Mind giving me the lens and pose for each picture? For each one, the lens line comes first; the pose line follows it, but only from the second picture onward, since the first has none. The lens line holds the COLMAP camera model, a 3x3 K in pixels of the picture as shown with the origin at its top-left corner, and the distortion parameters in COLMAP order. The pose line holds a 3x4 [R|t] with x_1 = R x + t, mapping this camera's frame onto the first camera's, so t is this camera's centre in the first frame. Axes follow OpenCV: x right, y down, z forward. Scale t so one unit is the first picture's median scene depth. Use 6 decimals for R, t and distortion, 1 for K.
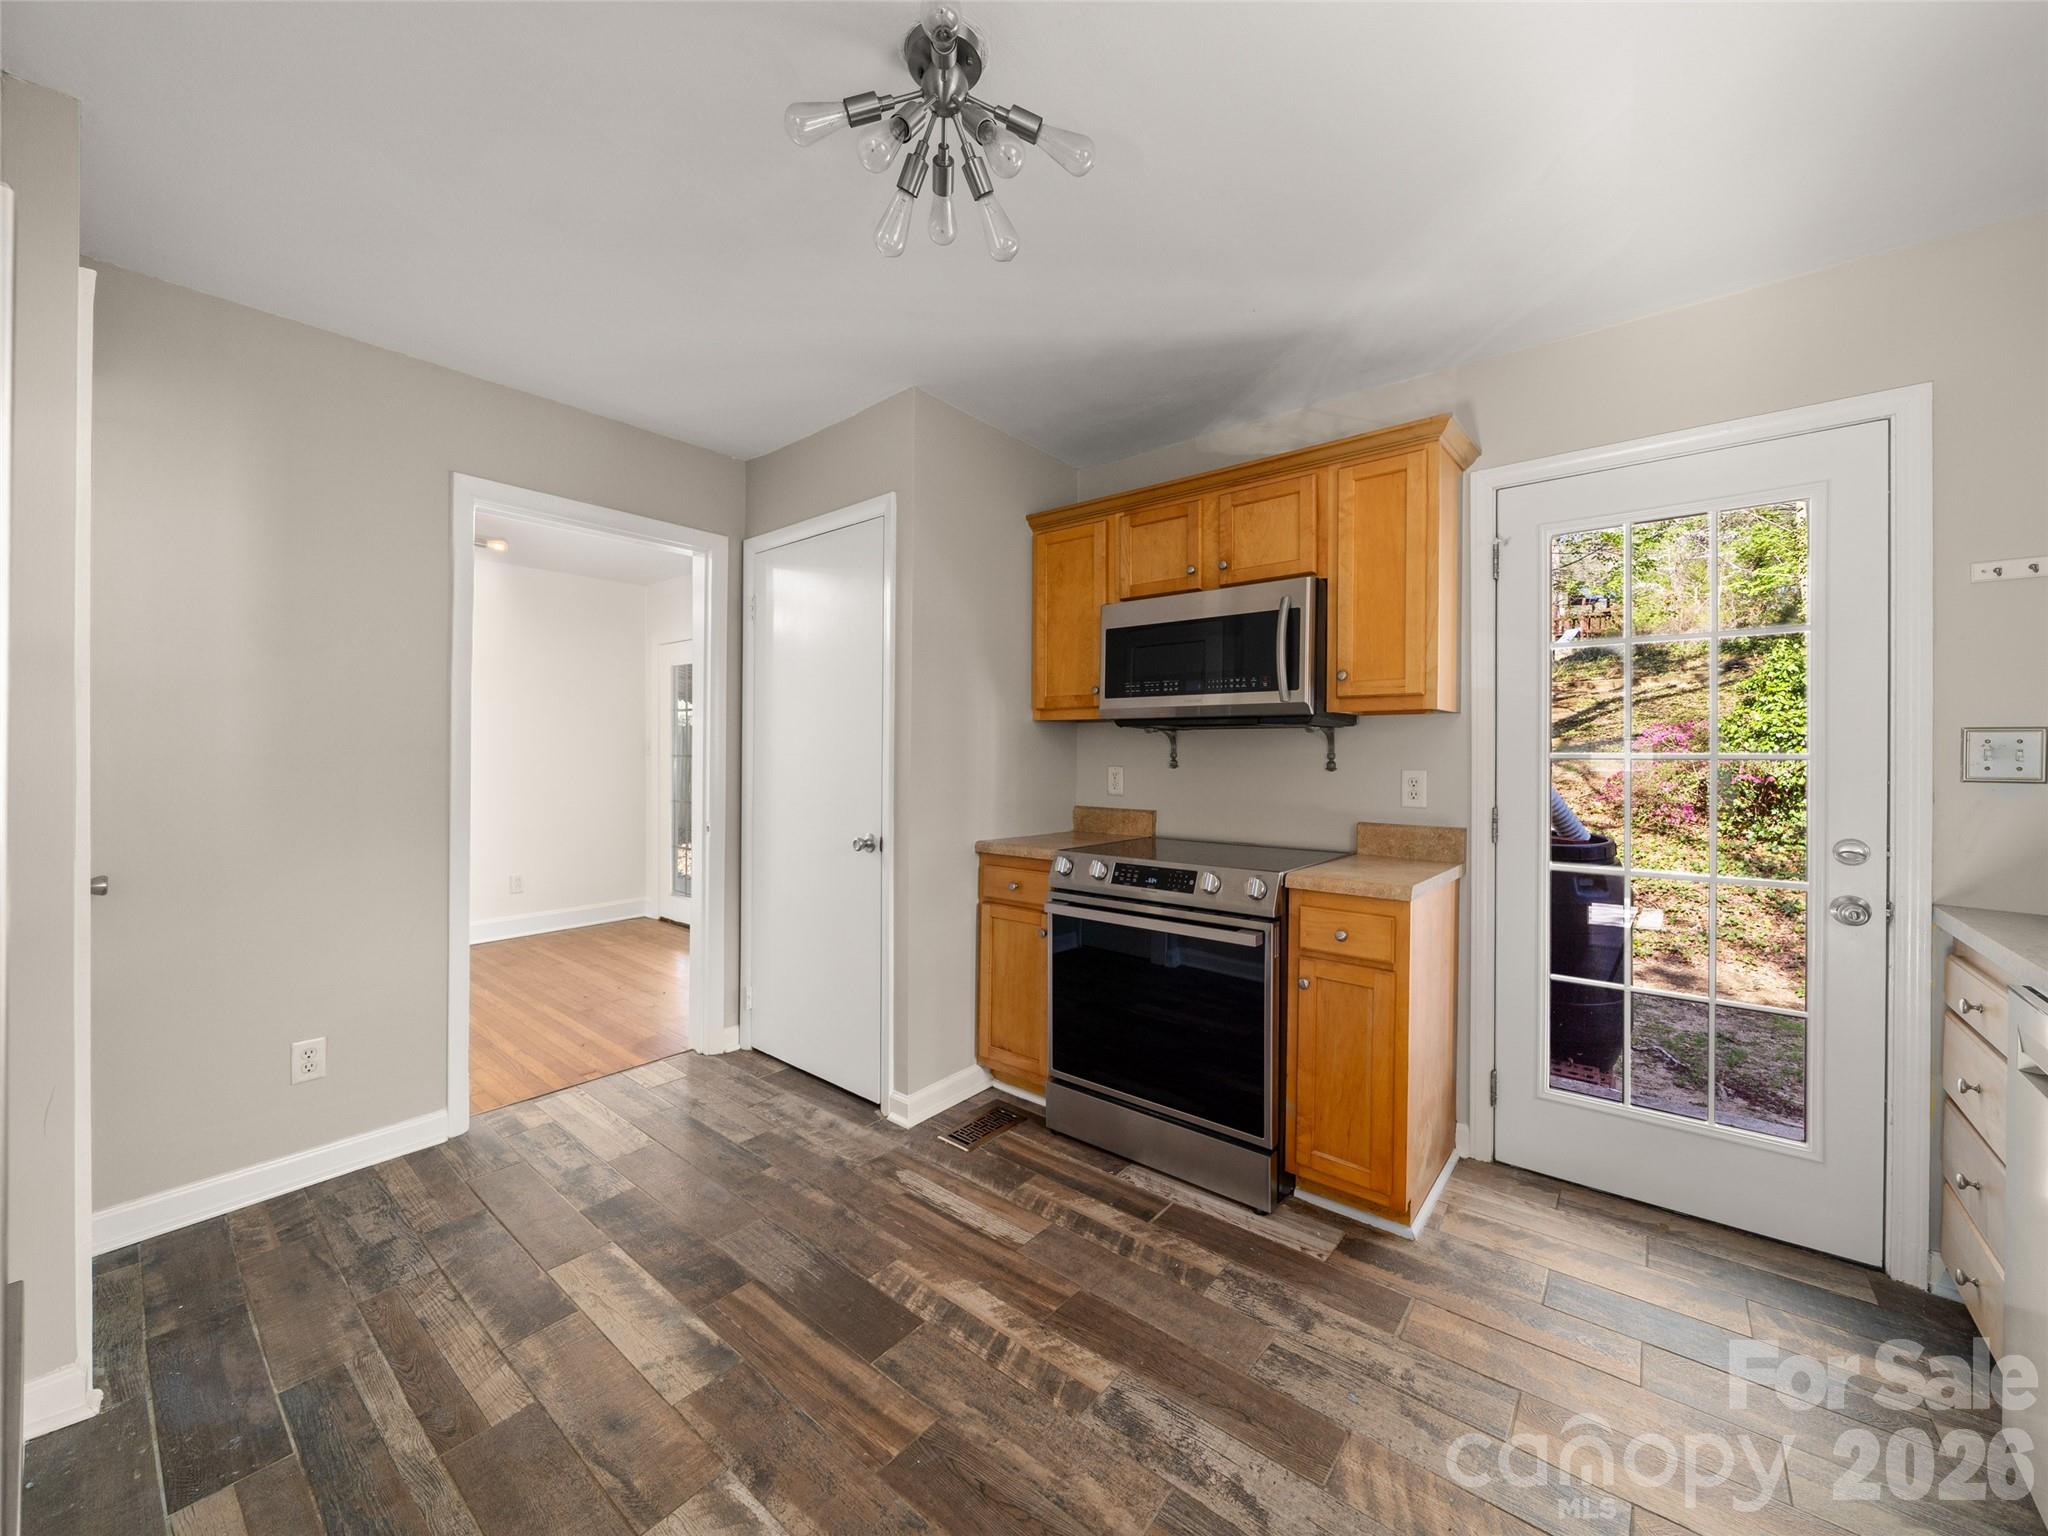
lens RADIAL K [[792.7, 0, 1020.3], [0, 792.7, 757.2], [0, 0, 1]] dist [-0.002462, -0.000280]
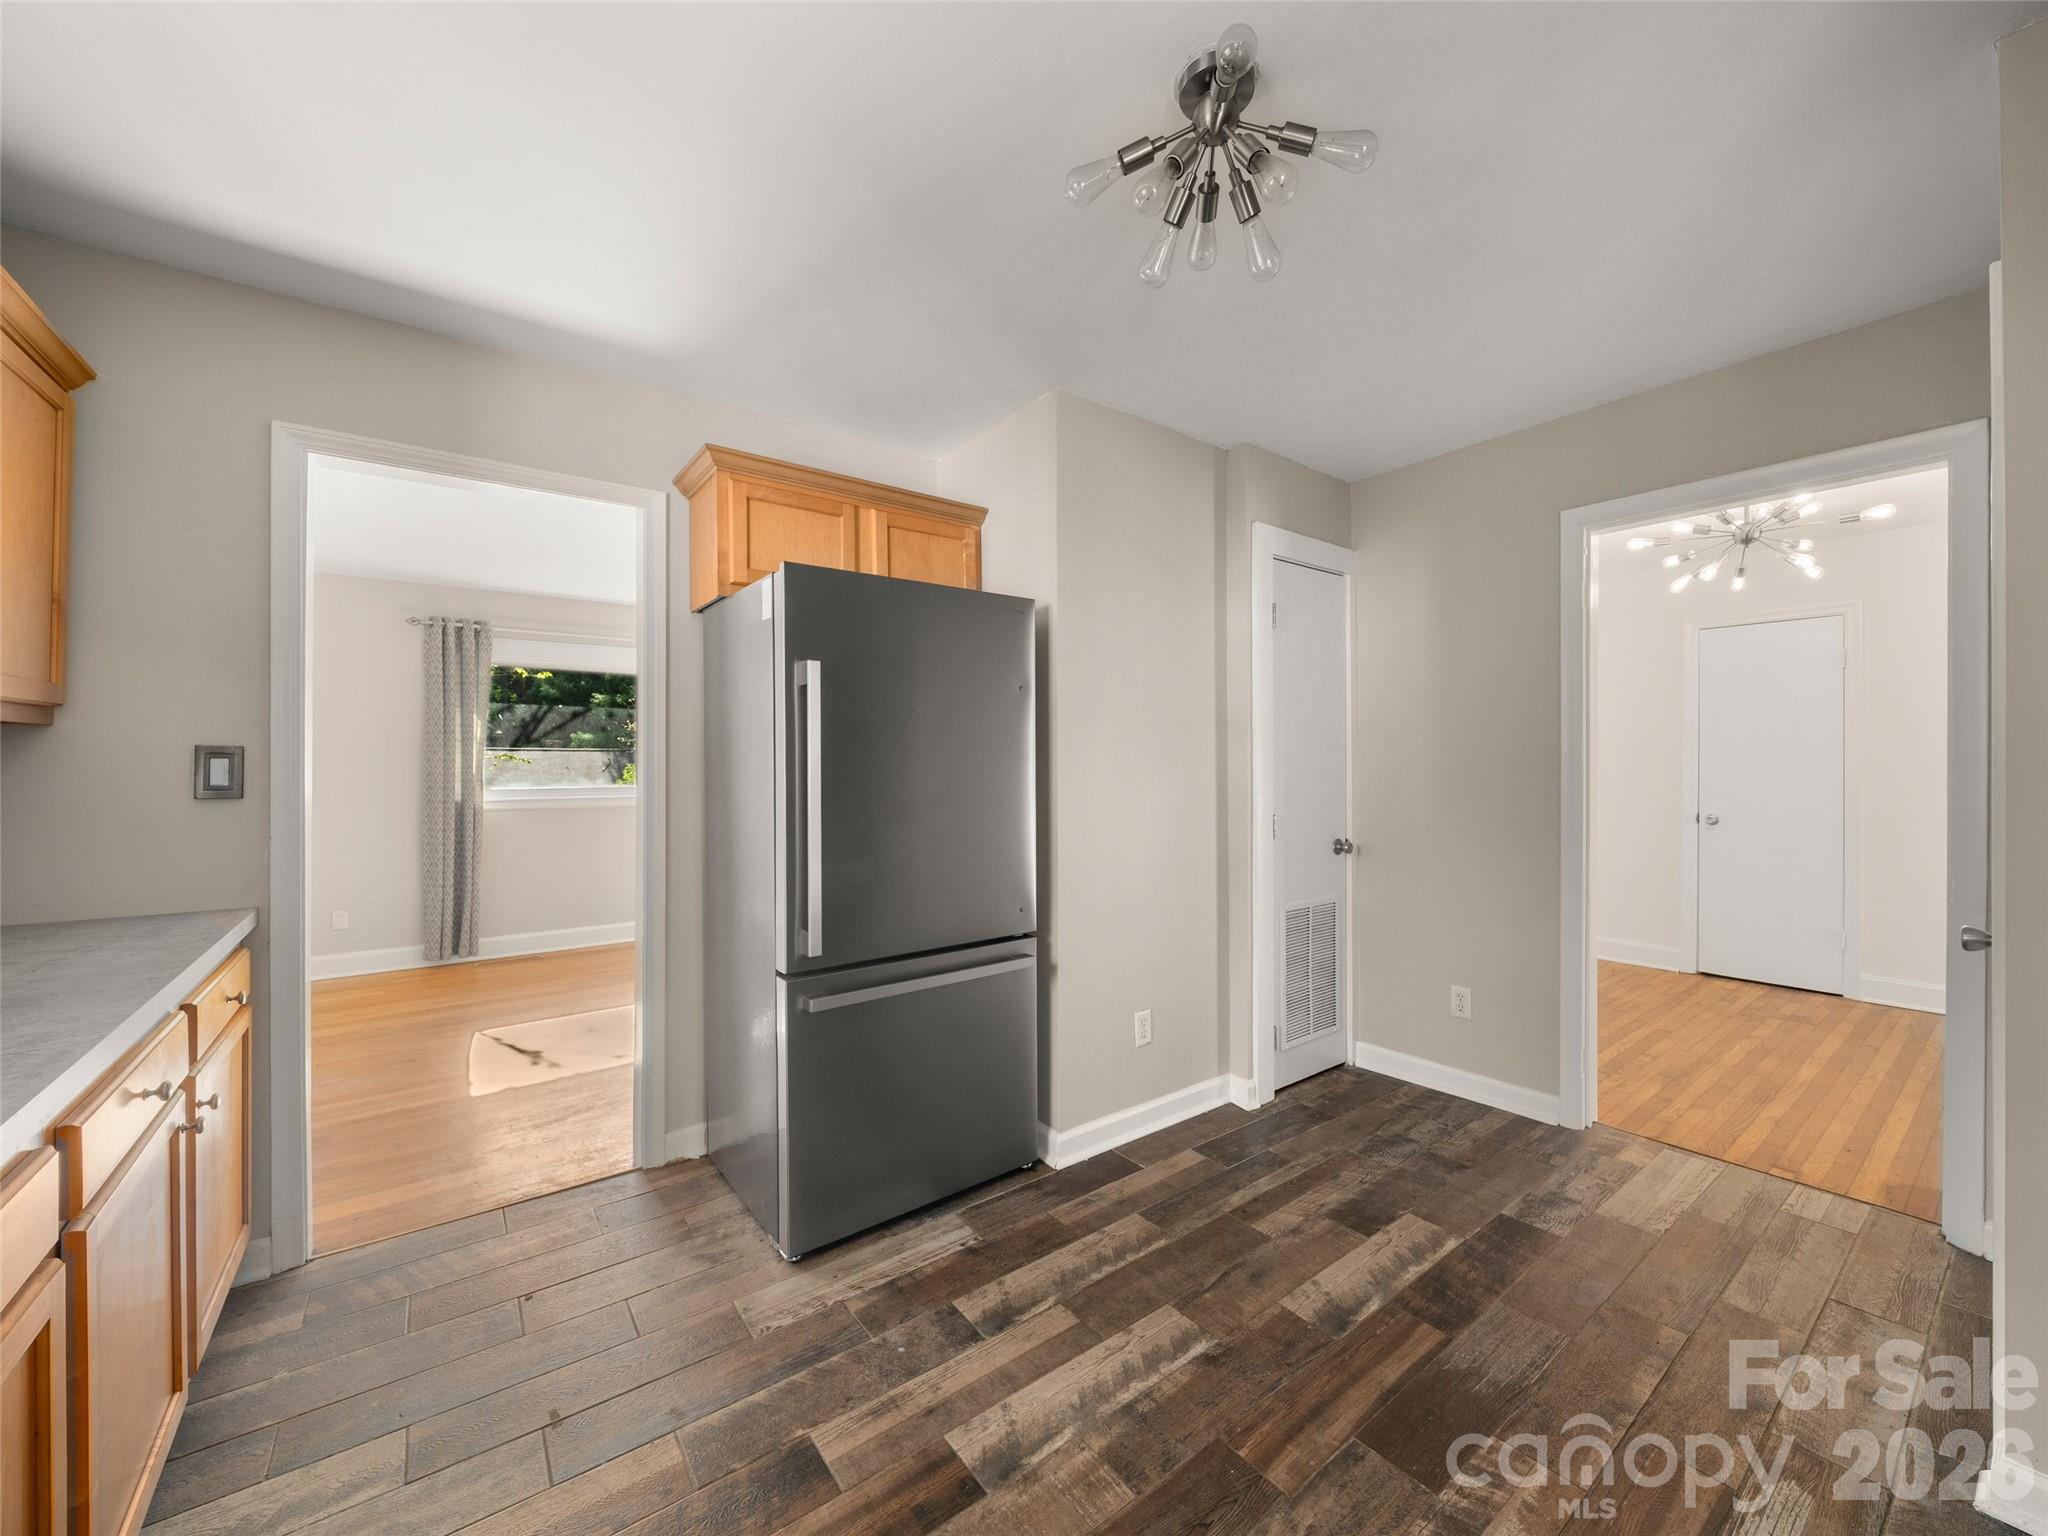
lens RADIAL K [[799.0, 0, 1024.0], [0, 799.0, 768.0], [0, 0, 1]] dist [-0.011439, -0.000057]
pose [[-0.235923, -0.003316, -0.971766, 0.478413], [-0.004404, 0.999988, -0.002343, -0.001826], [0.971762, 0.003727, -0.235934, 0.509136]]
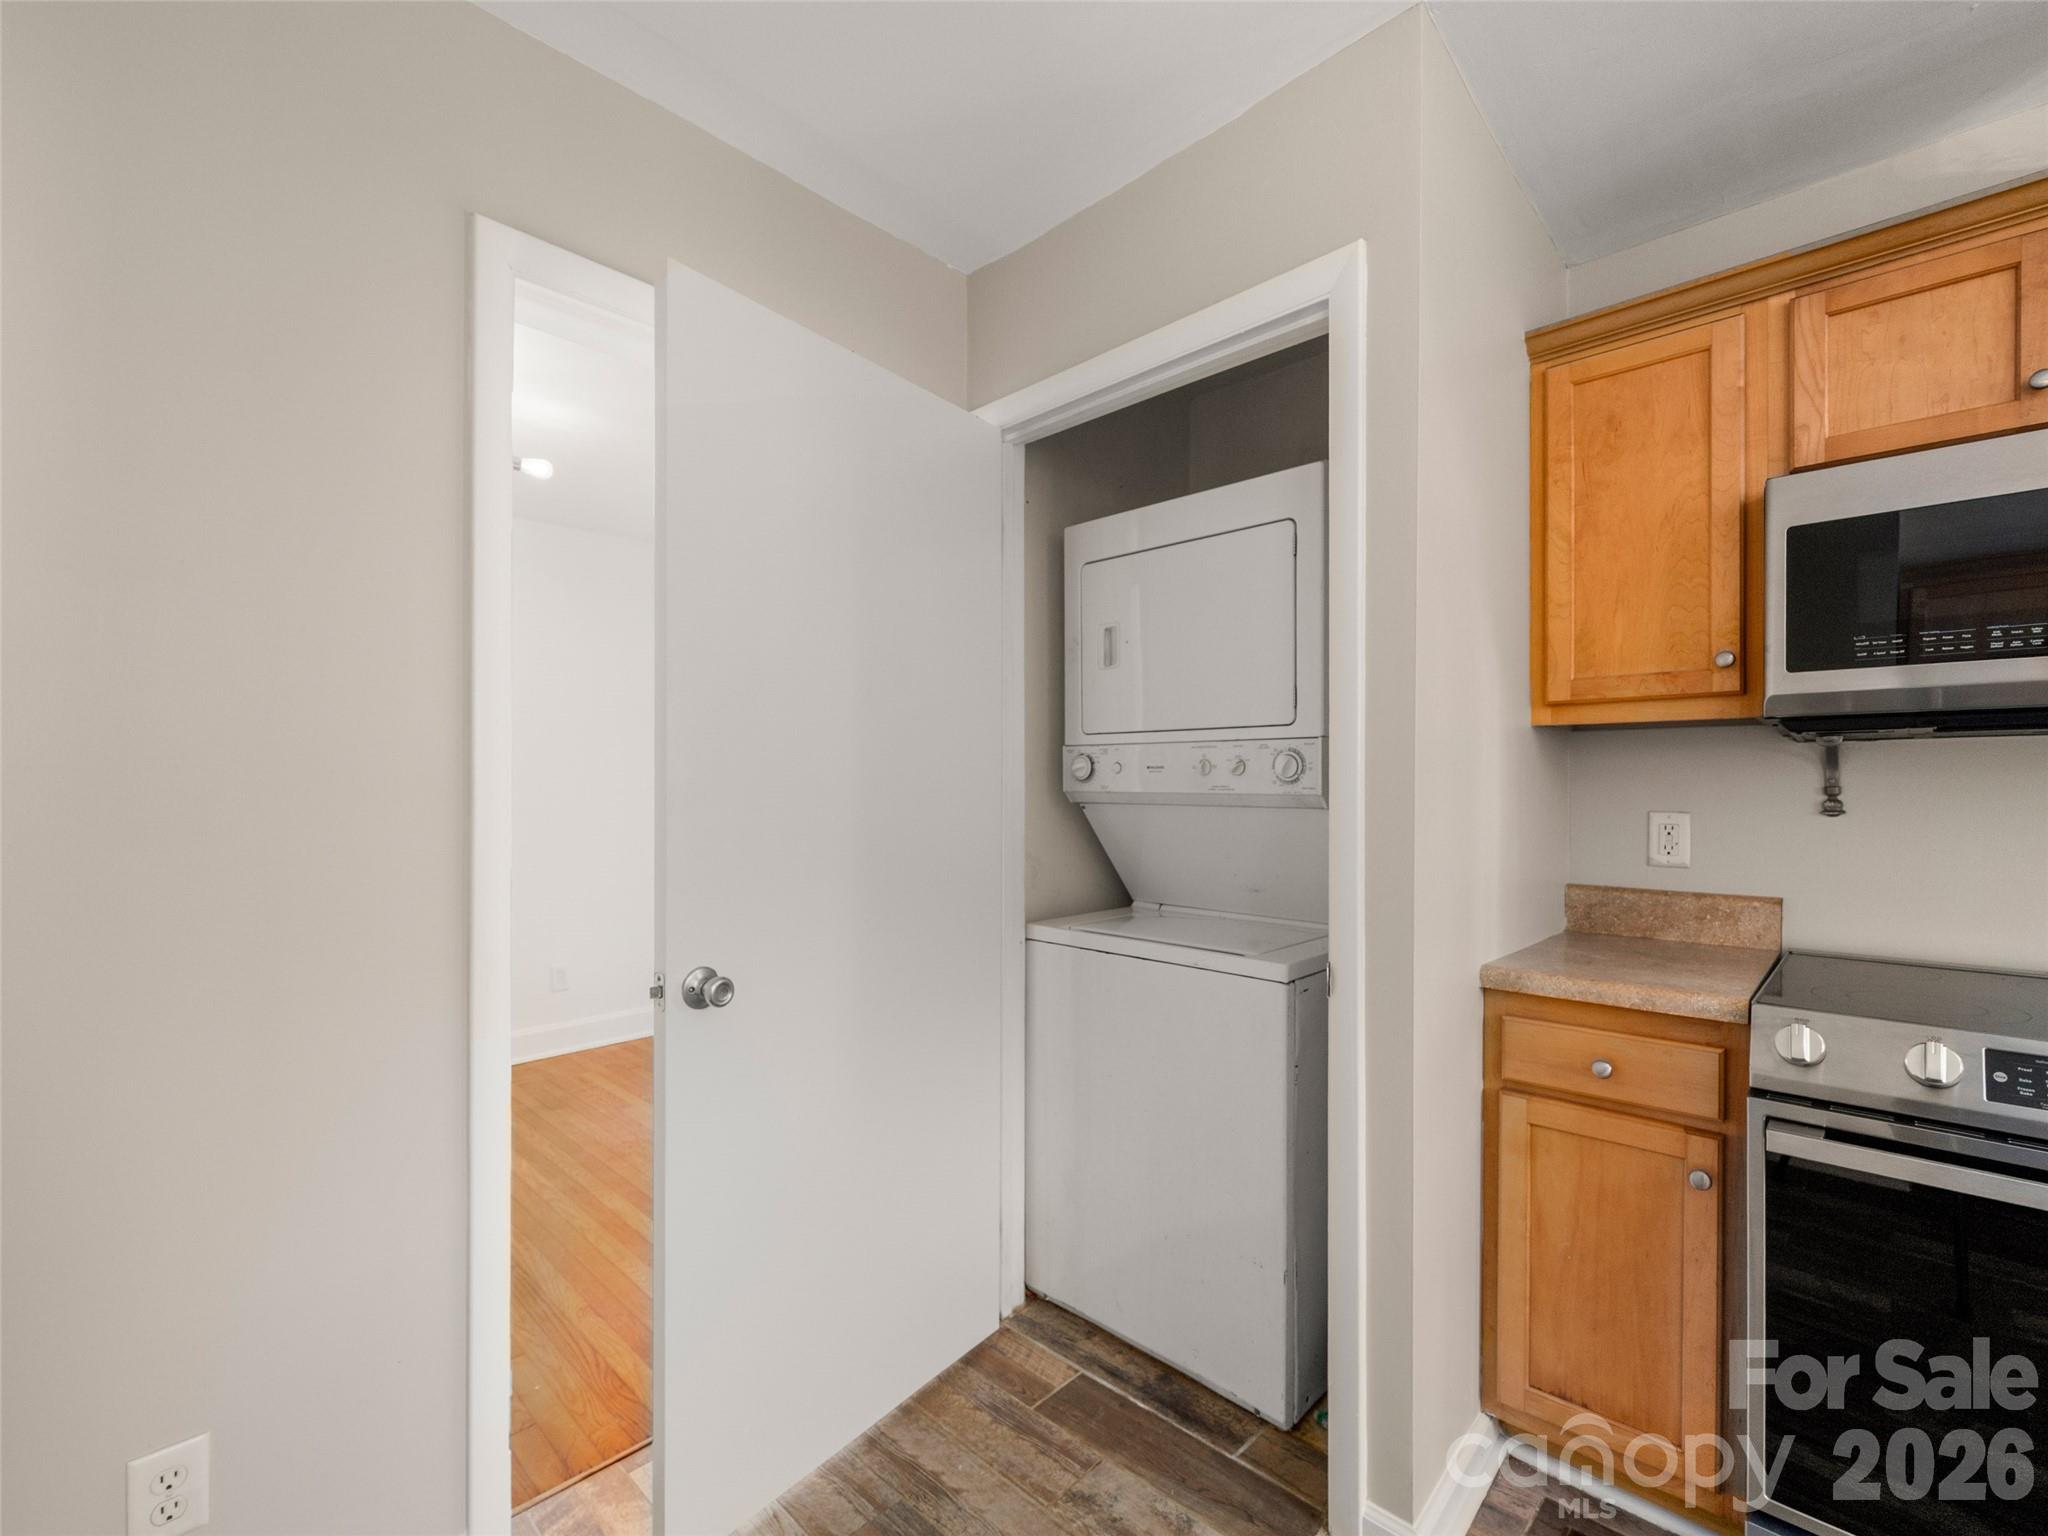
lens RADIAL K [[908.5, 0, 1030.0], [0, 908.5, 786.9], [0, 0, 1]] dist [-0.001926, -0.000209]
pose [[0.997476, -0.005870, -0.070759, -0.321911], [0.005516, 0.999971, -0.005195, -0.005274], [0.070787, 0.004792, 0.997480, 0.444725]]
